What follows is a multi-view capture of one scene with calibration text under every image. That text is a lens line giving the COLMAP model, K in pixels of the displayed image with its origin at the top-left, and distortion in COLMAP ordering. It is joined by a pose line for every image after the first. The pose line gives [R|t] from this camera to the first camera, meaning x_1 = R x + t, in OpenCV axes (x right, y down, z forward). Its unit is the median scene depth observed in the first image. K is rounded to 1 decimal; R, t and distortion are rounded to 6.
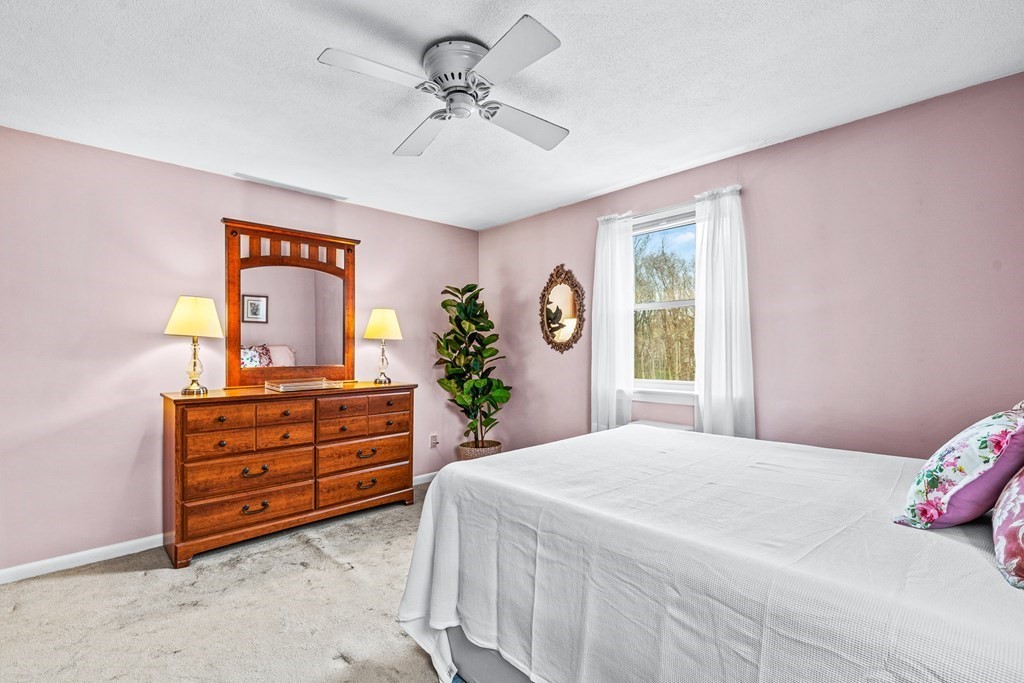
lens RADIAL K [[479.8, 0, 505.5], [0, 479.8, 348.5], [0, 0, 1]] dist [0.000812, 0.000200]
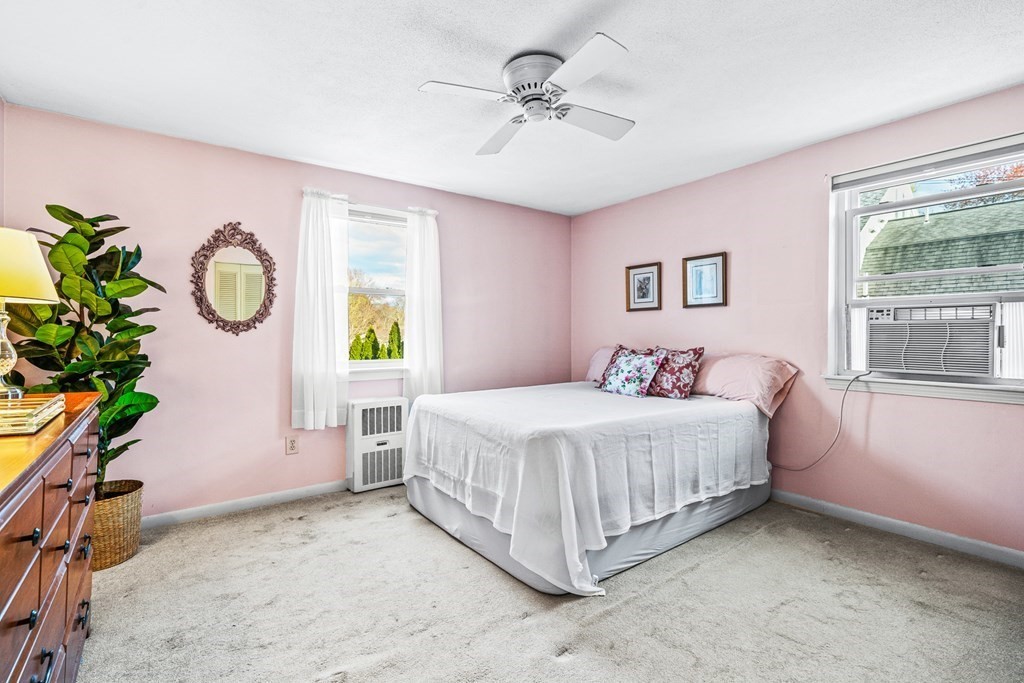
lens RADIAL K [[462.6, 0, 508.6], [0, 462.6, 342.7], [0, 0, 1]] dist [0.001309, 0.000171]
pose [[0.121245, -0.006860, 0.992599, -0.740441], [-0.001300, 0.999974, 0.007070, 0.020800], [-0.992622, -0.002147, 0.121233, 0.592980]]
